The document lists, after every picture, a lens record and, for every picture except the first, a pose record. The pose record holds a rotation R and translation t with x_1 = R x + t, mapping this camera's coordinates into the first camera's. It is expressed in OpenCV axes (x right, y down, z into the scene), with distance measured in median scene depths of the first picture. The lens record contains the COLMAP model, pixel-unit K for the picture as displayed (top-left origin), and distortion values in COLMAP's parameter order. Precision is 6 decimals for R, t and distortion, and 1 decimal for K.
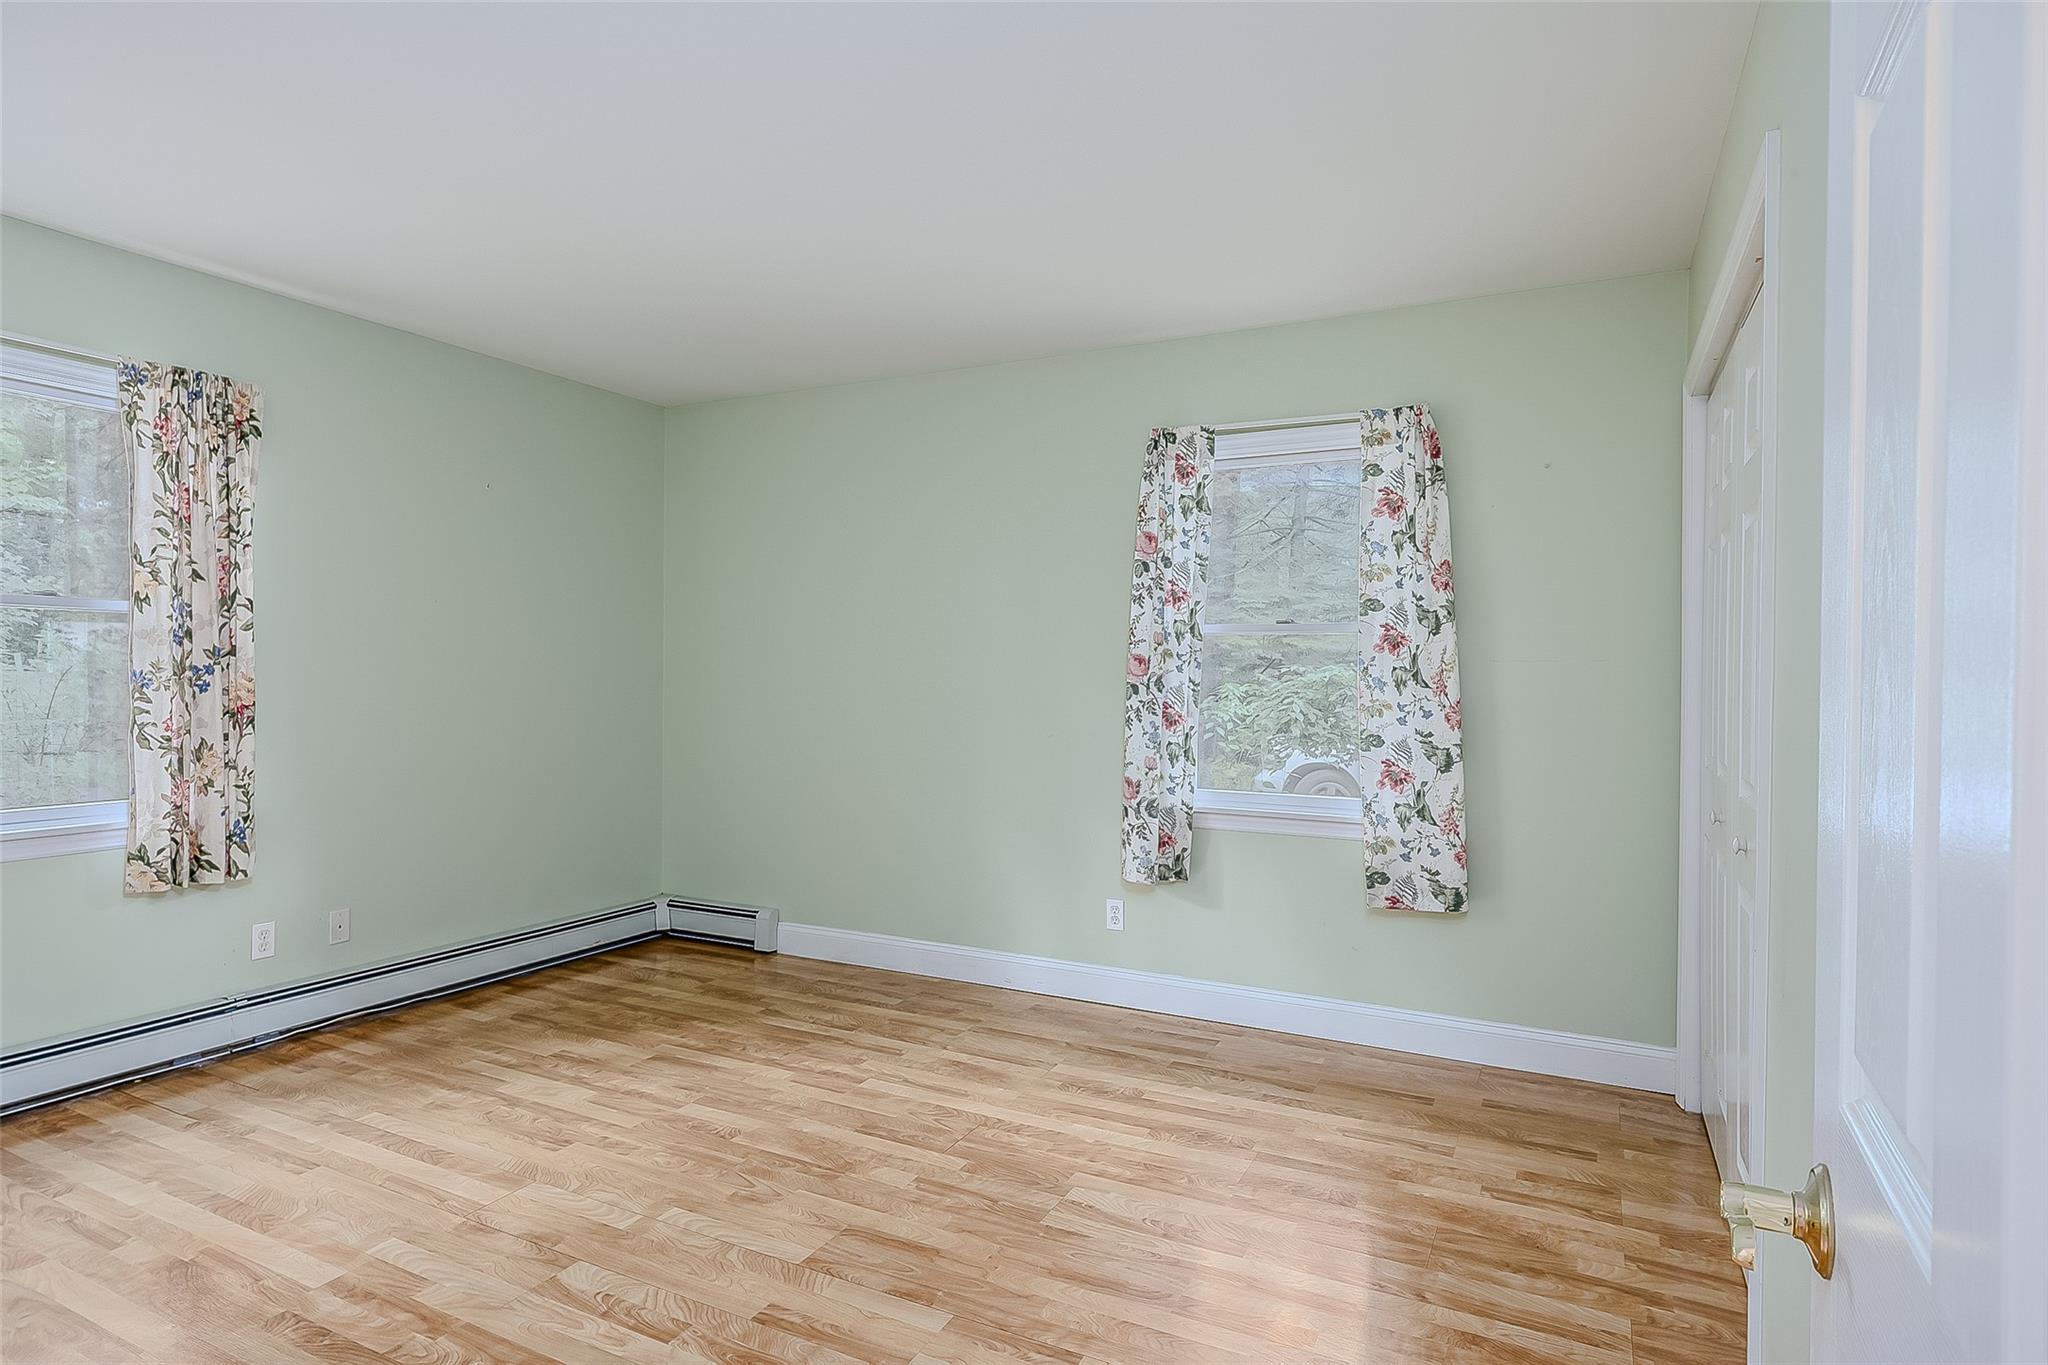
lens RADIAL K [[1107.2, 0, 1022.6], [0, 1107.2, 677.2], [0, 0, 1]] dist [0.007613, 0.000696]
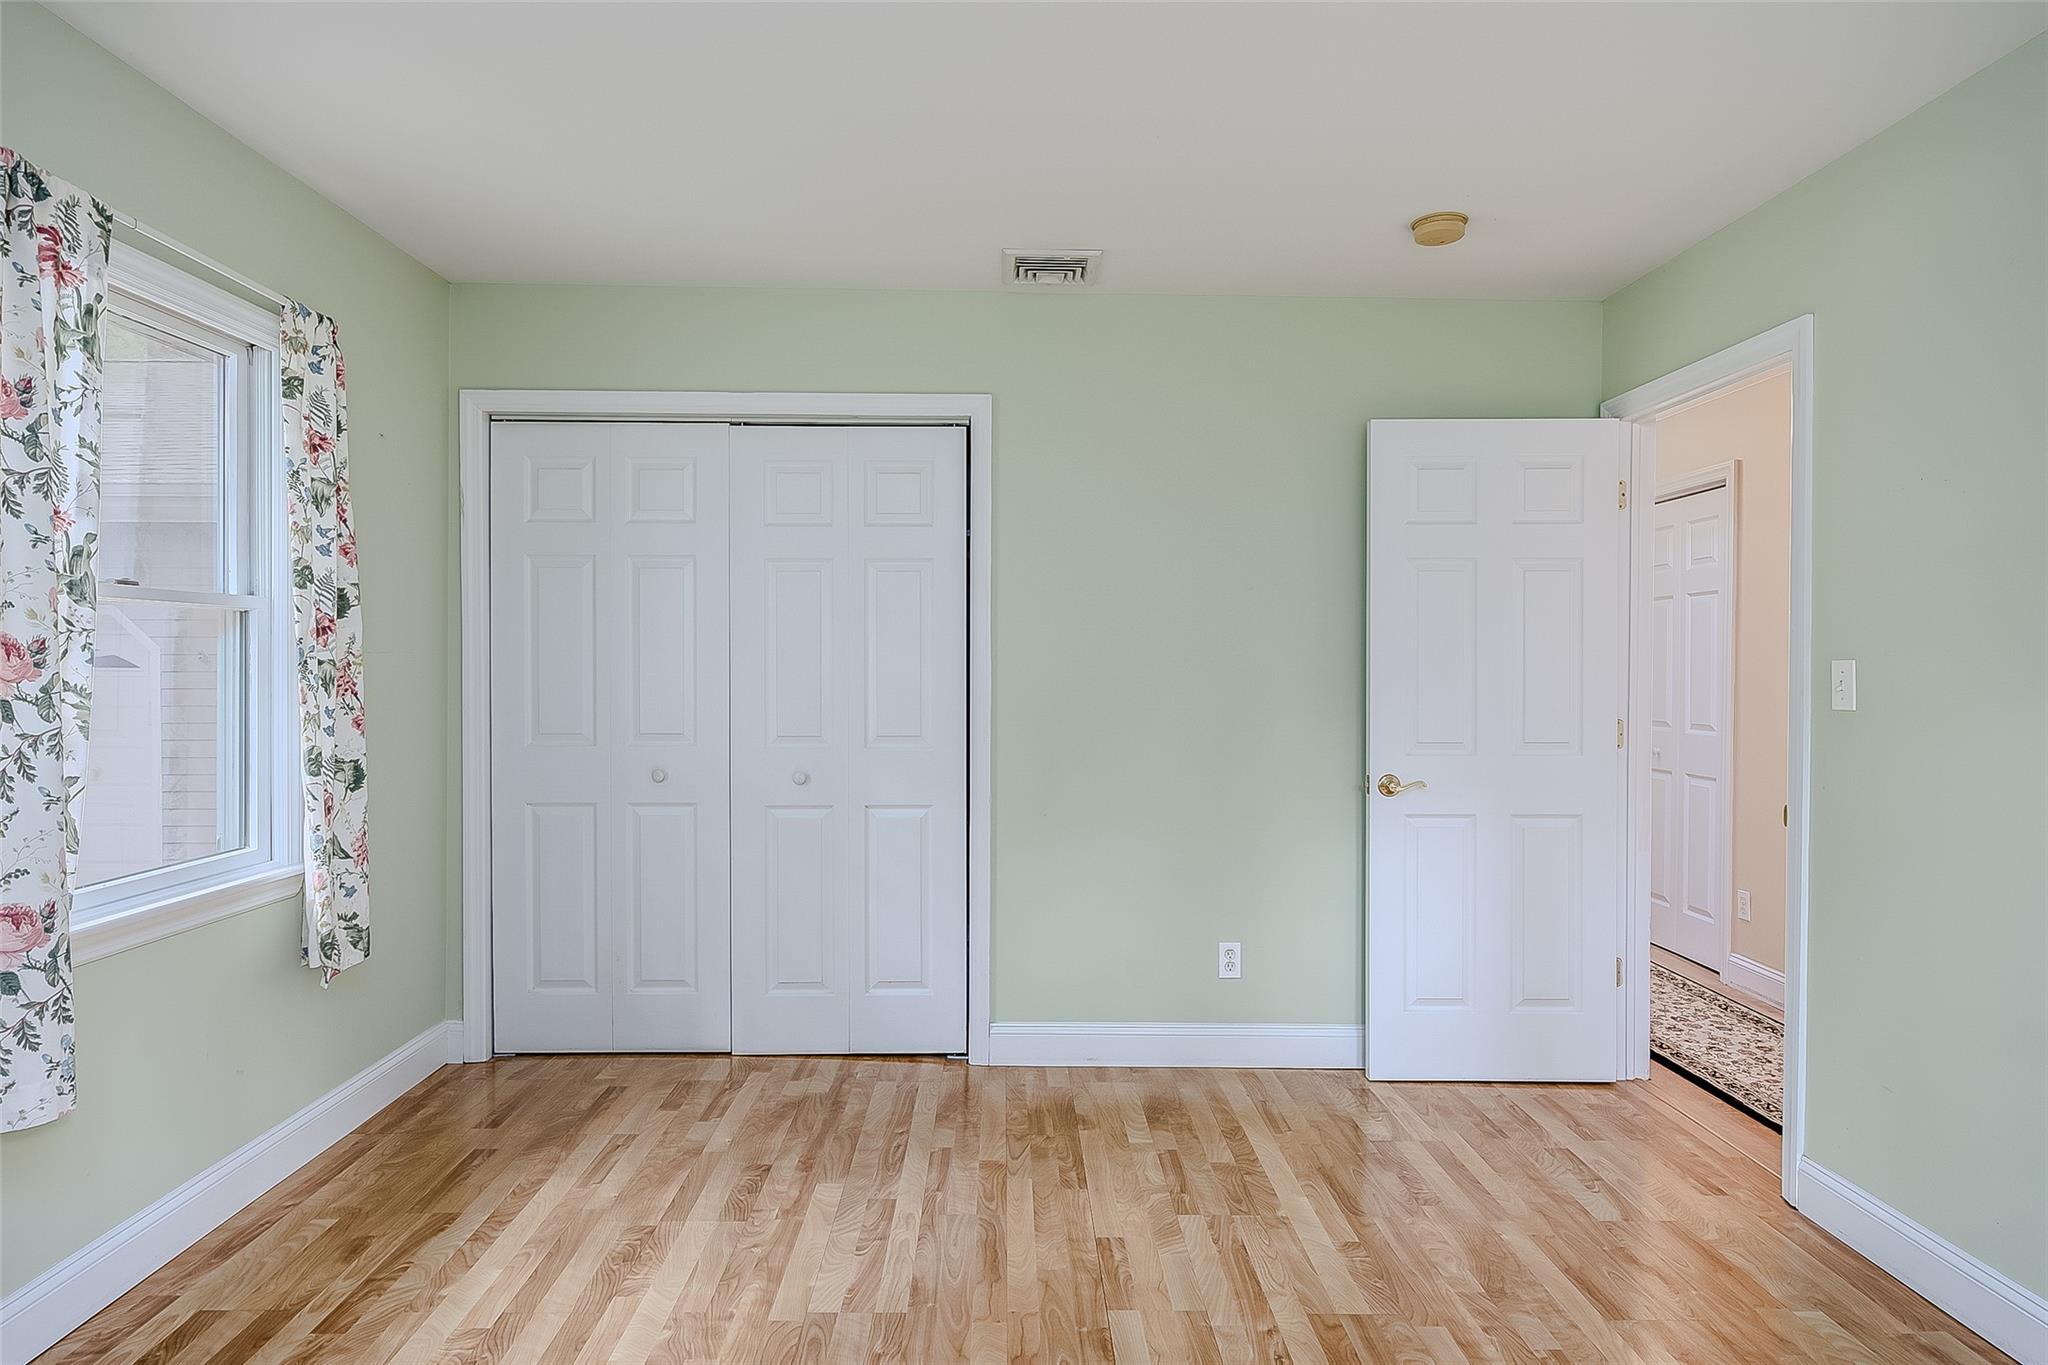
lens RADIAL K [[1107.2, 0, 1022.1], [0, 1107.2, 675.8], [0, 0, 1]] dist [0.007613, 0.000696]
pose [[-0.469614, -0.021819, 0.882602, -0.684608], [-0.004257, 0.999739, 0.022450, -0.021458], [-0.882862, 0.006786, -0.469584, 1.161644]]
